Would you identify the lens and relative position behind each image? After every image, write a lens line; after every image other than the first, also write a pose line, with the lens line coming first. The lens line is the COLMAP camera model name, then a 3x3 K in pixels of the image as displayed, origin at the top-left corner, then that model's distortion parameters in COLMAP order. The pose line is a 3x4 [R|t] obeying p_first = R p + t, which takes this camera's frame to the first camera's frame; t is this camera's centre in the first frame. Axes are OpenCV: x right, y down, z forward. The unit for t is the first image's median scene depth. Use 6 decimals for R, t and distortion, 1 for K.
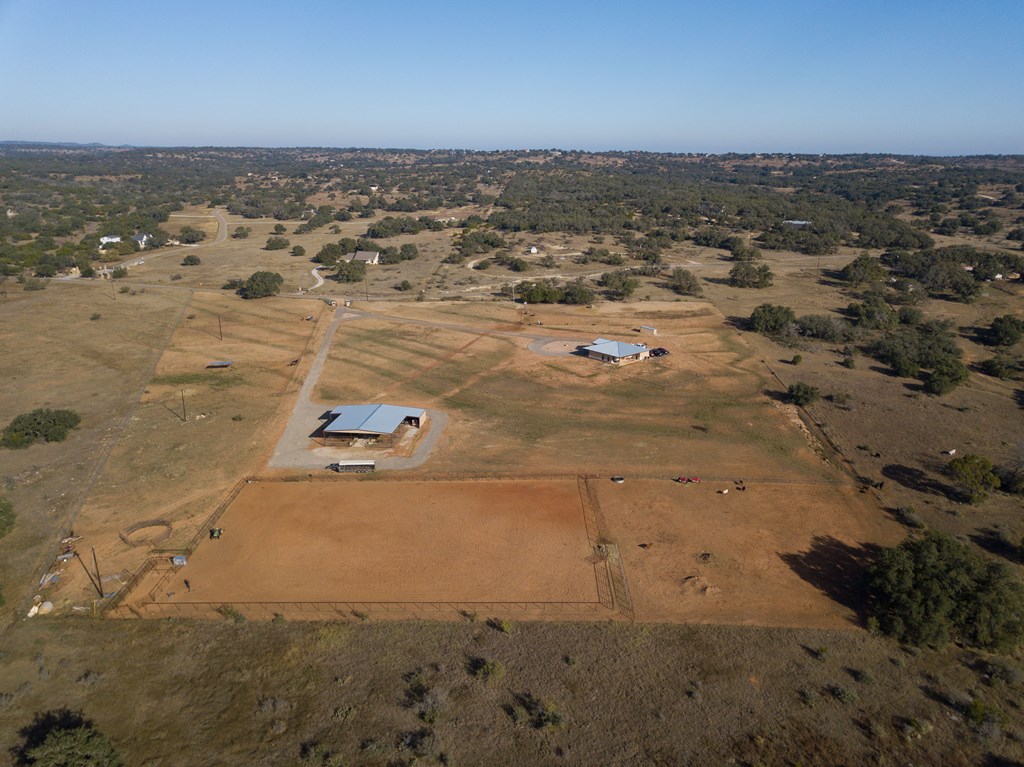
lens RADIAL K [[780.9, 0, 512.0], [0, 780.9, 383.5], [0, 0, 1]] dist [0.011905, 0.000806]
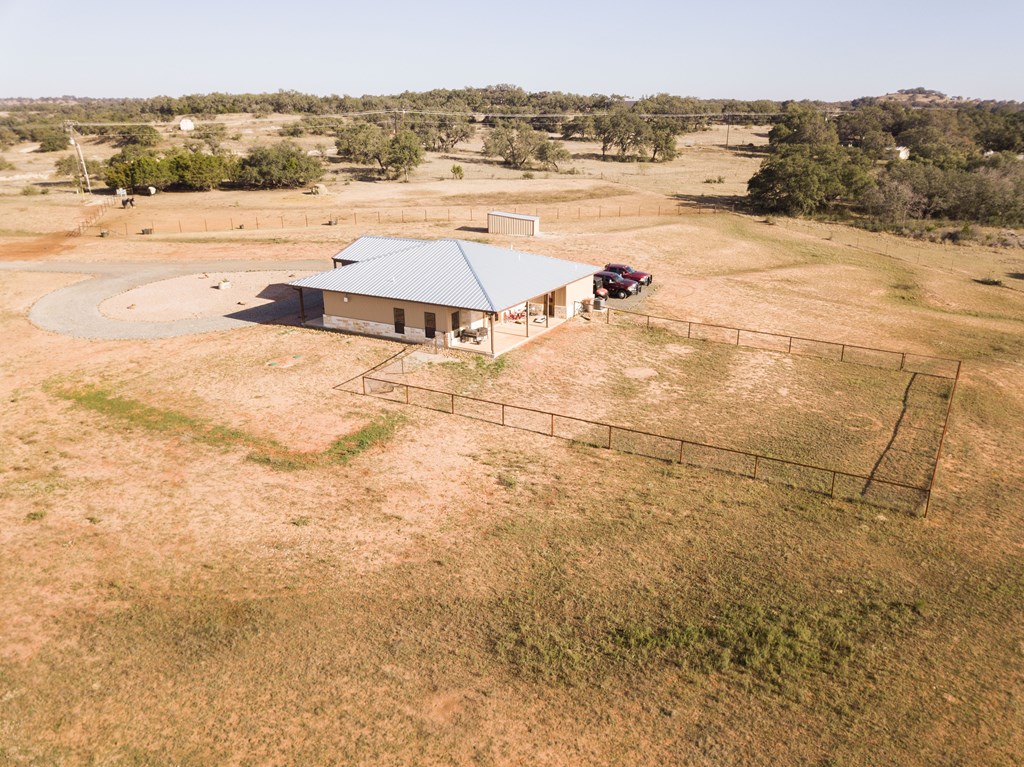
lens RADIAL K [[780.9, 0, 512.0], [0, 780.9, 383.5], [0, 0, 1]] dist [0.011905, 0.000806]
pose [[0.942298, -0.114381, 0.314629, 0.105881], [0.102991, 0.993288, 0.052651, -0.033305], [-0.318539, -0.017209, 0.947754, 1.065658]]
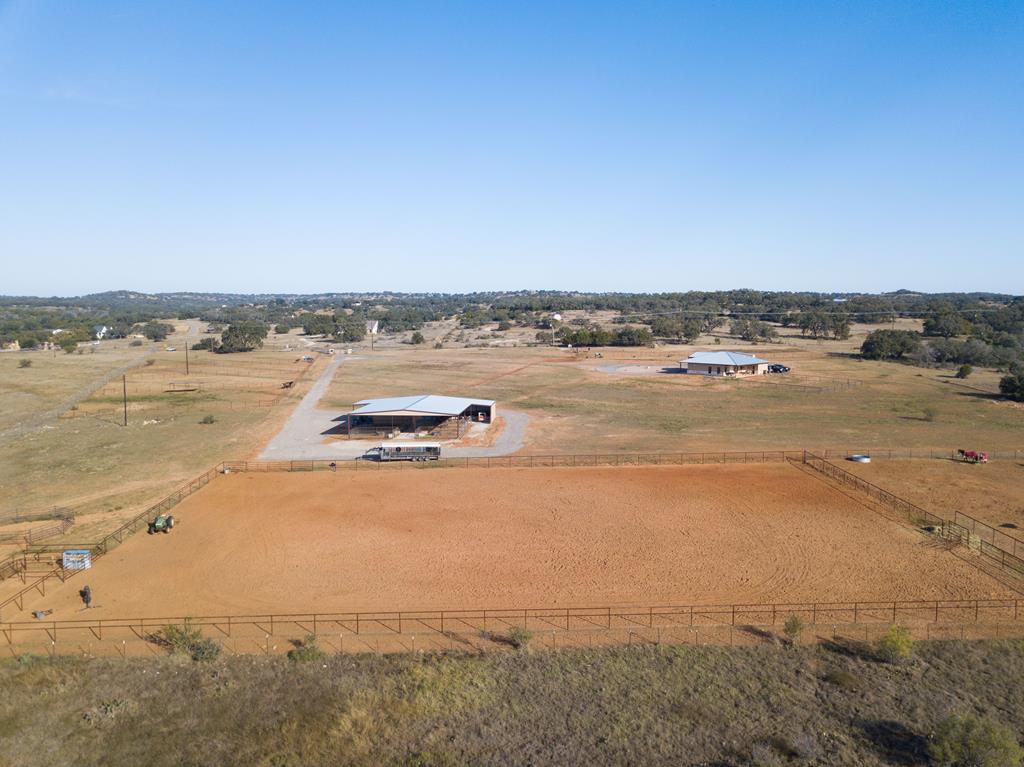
lens RADIAL K [[780.9, 0, 512.0], [0, 780.9, 383.5], [0, 0, 1]] dist [0.011905, 0.000806]
pose [[0.999114, -0.008301, 0.041252, -0.134634], [0.016191, 0.980708, -0.194809, 0.160116], [-0.038839, 0.195305, 0.979973, 0.374805]]
